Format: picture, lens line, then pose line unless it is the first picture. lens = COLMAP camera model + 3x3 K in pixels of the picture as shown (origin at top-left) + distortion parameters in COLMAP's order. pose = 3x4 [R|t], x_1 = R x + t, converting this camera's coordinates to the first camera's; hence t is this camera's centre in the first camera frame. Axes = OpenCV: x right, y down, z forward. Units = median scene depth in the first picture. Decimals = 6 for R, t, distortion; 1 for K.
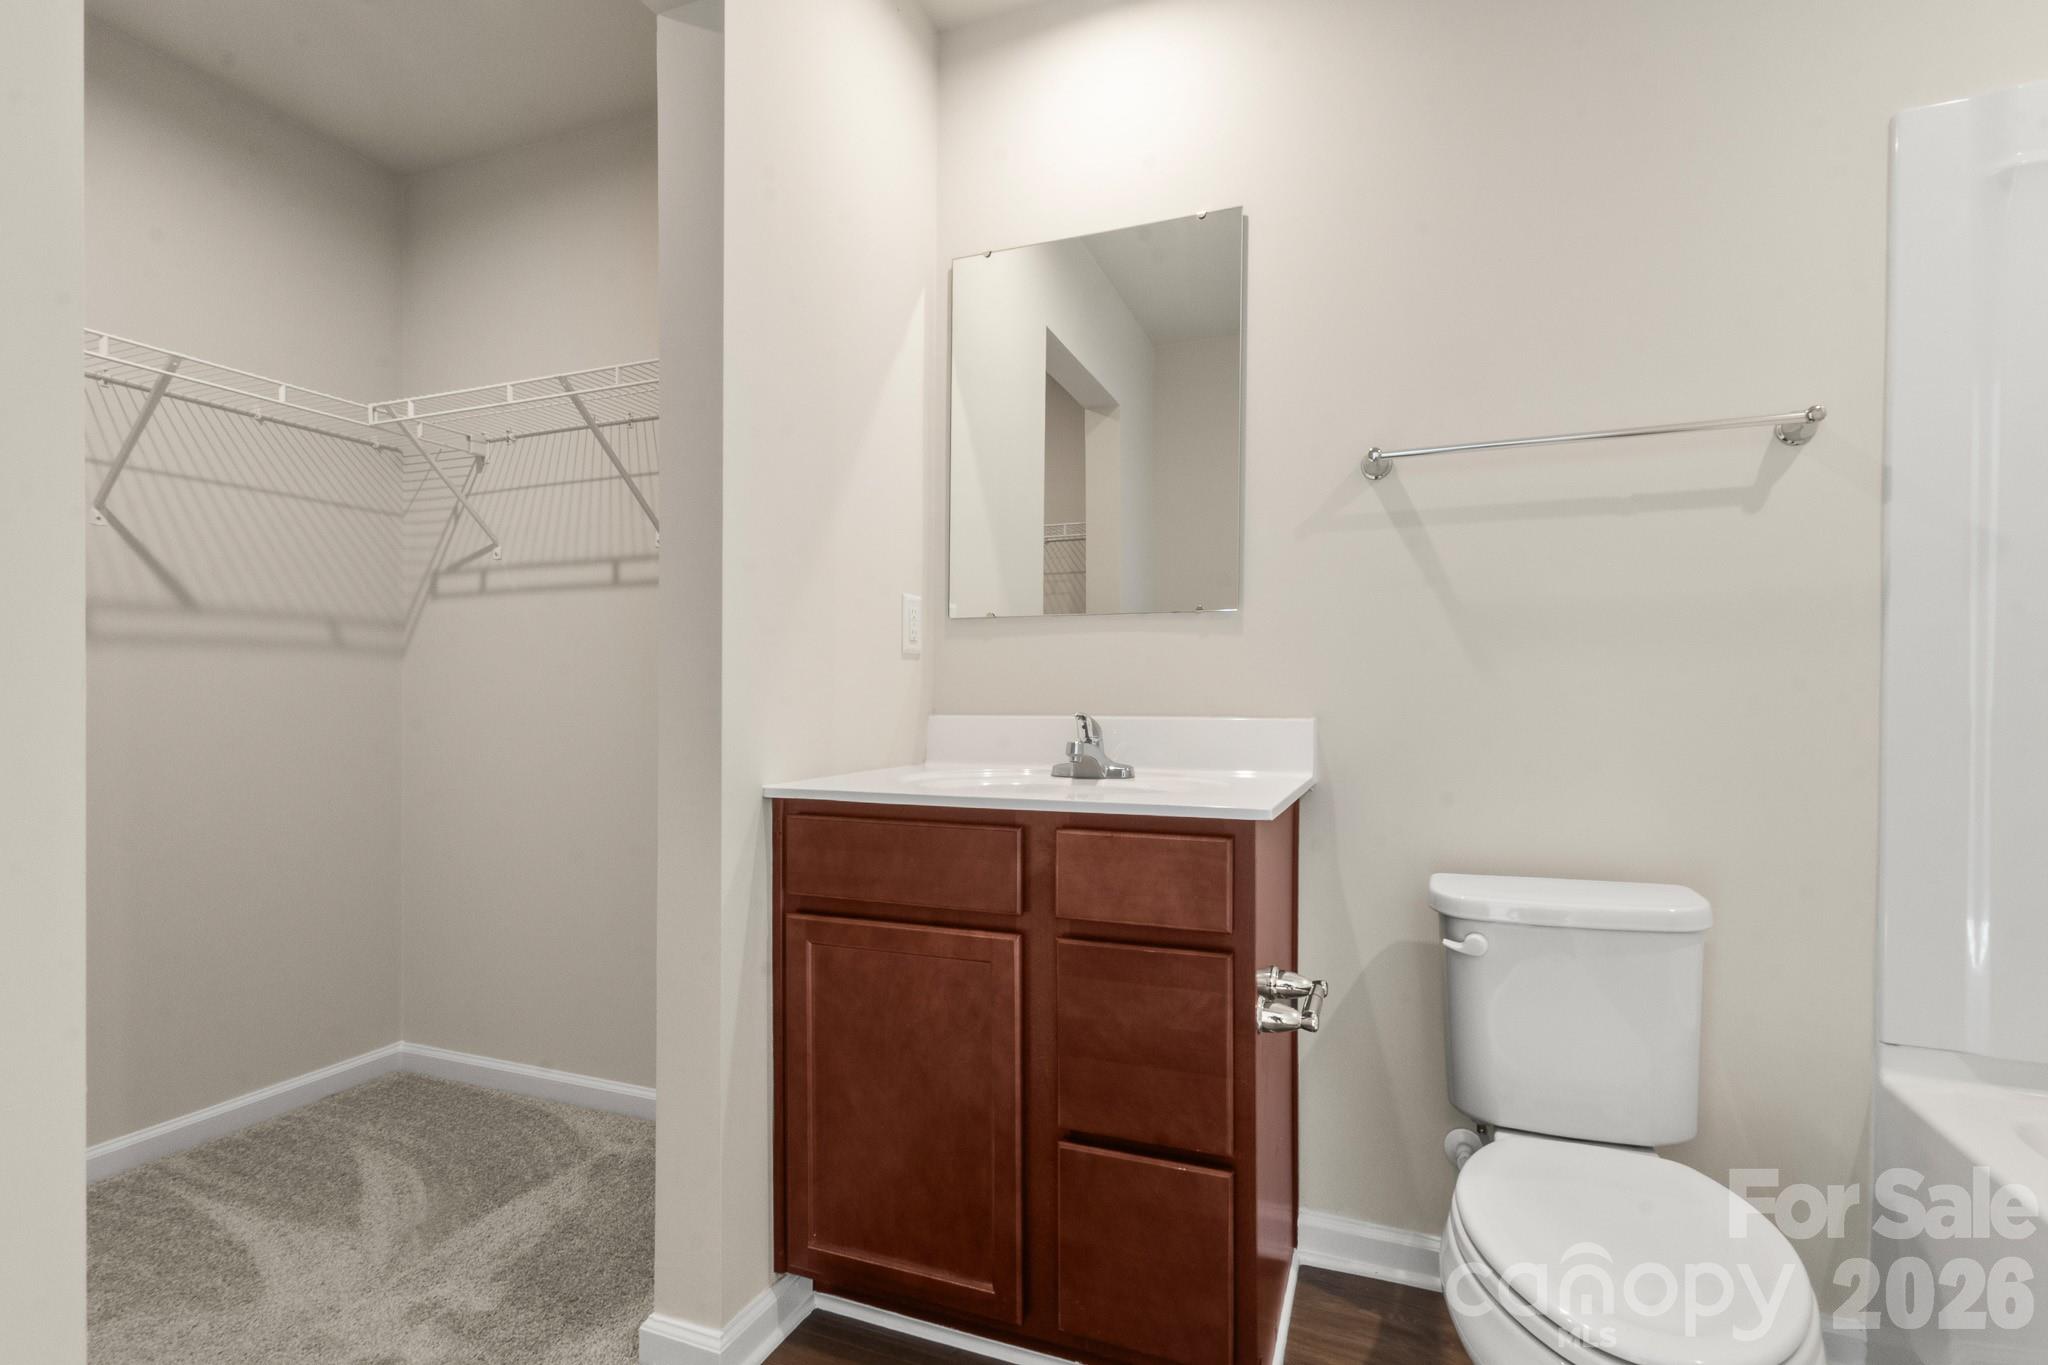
lens RADIAL K [[929.5, 0, 1033.2], [0, 929.5, 692.7], [0, 0, 1]] dist [0.003430, 0.000518]
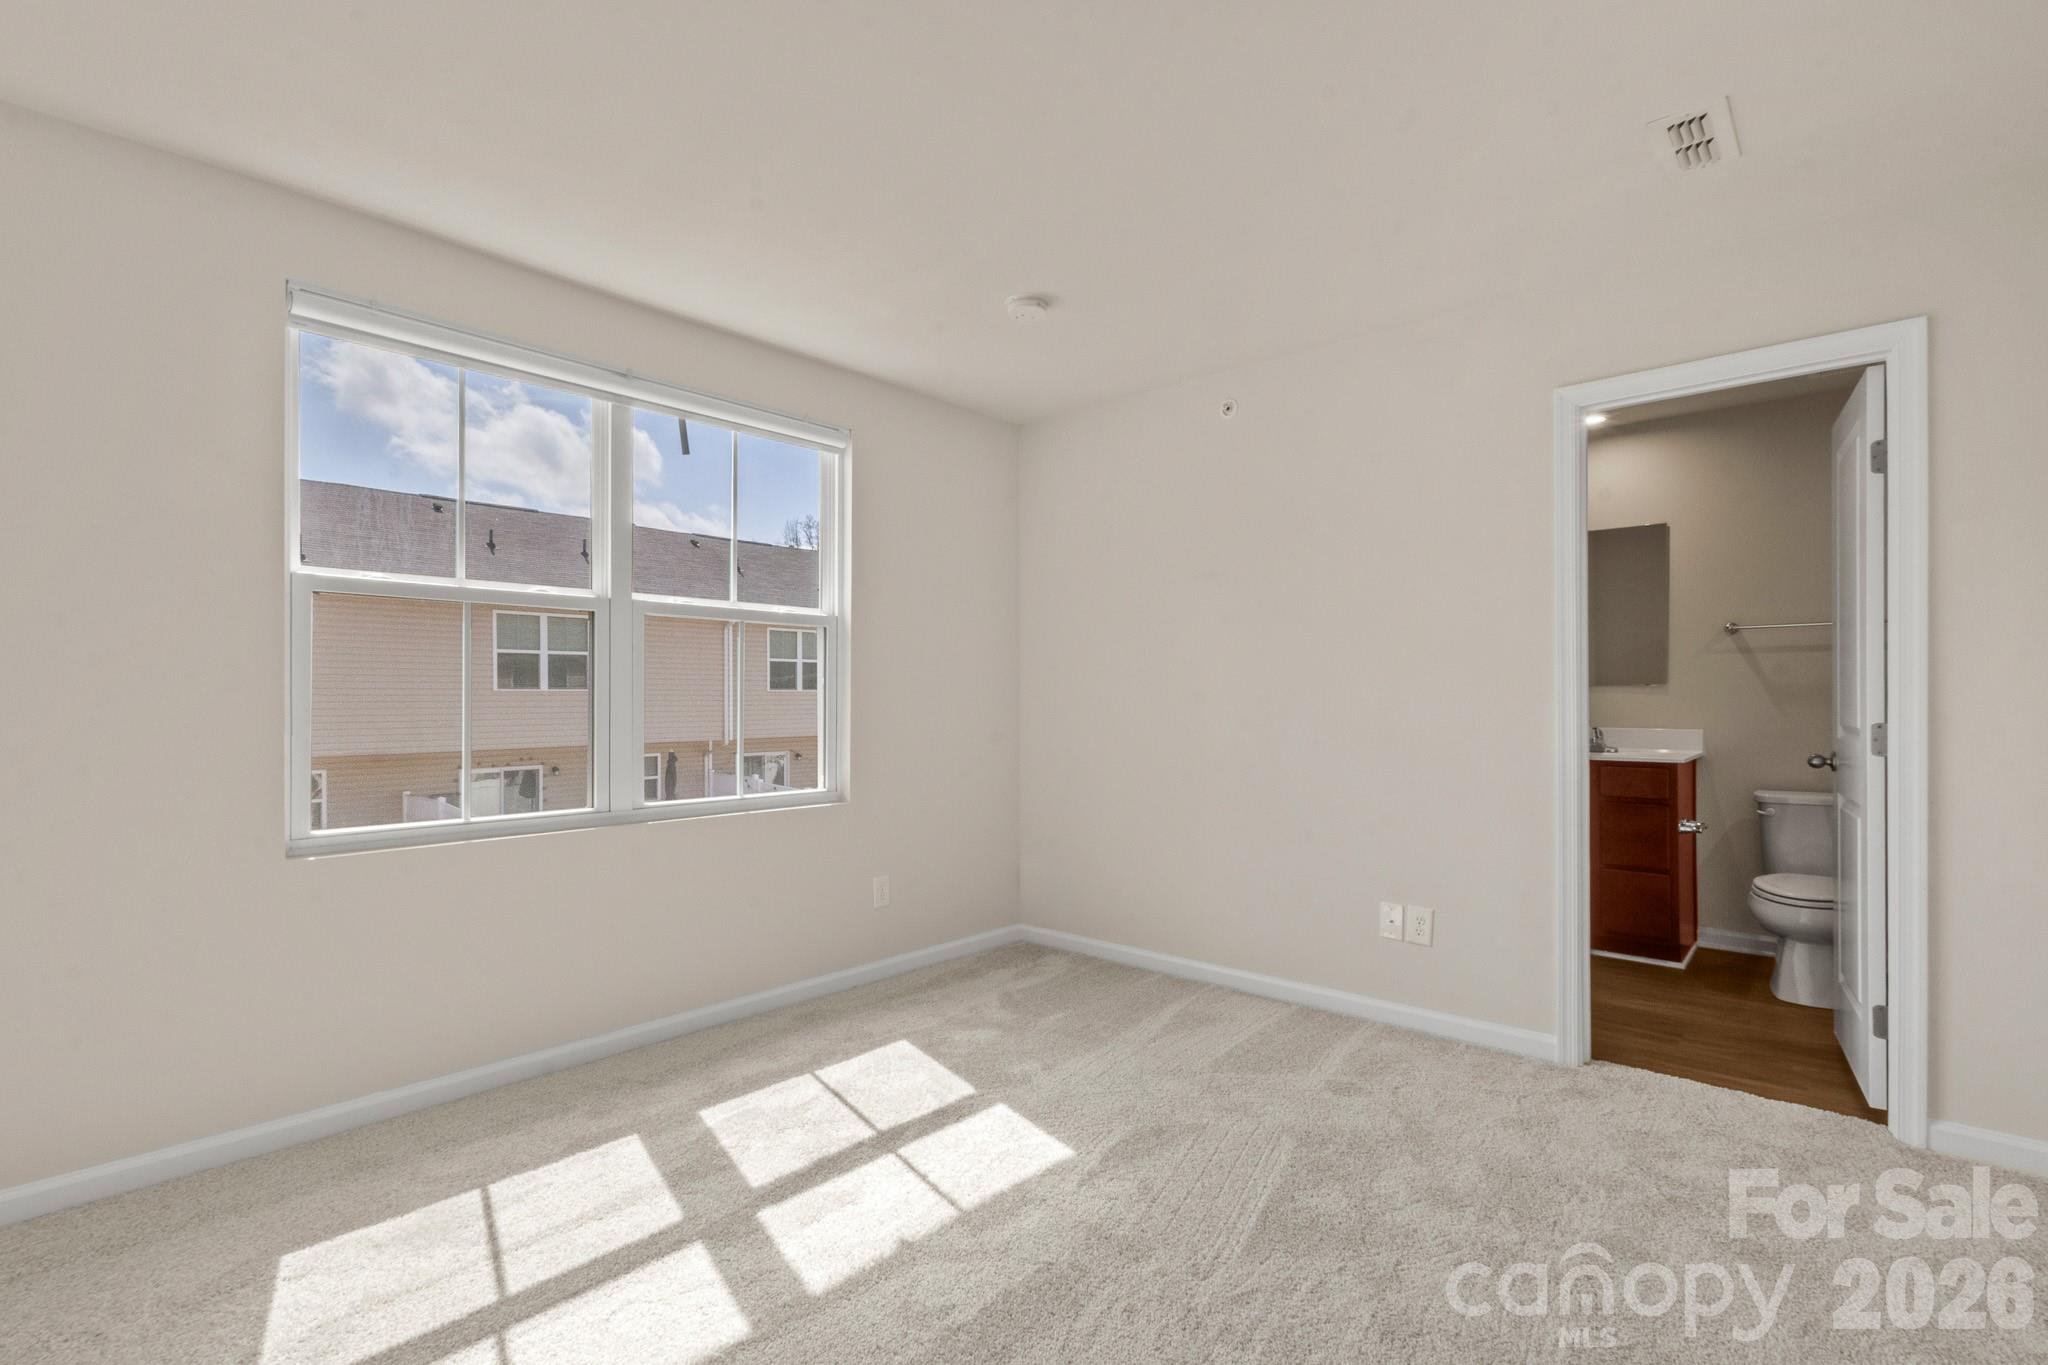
lens RADIAL K [[929.5, 0, 1022.3], [0, 929.5, 674.5], [0, 0, 1]] dist [0.003430, 0.000518]
pose [[0.935041, -0.004194, -0.354514, -0.576309], [-0.003044, 0.999798, -0.019857, -0.070632], [0.354526, 0.019646, 0.934840, -2.203897]]
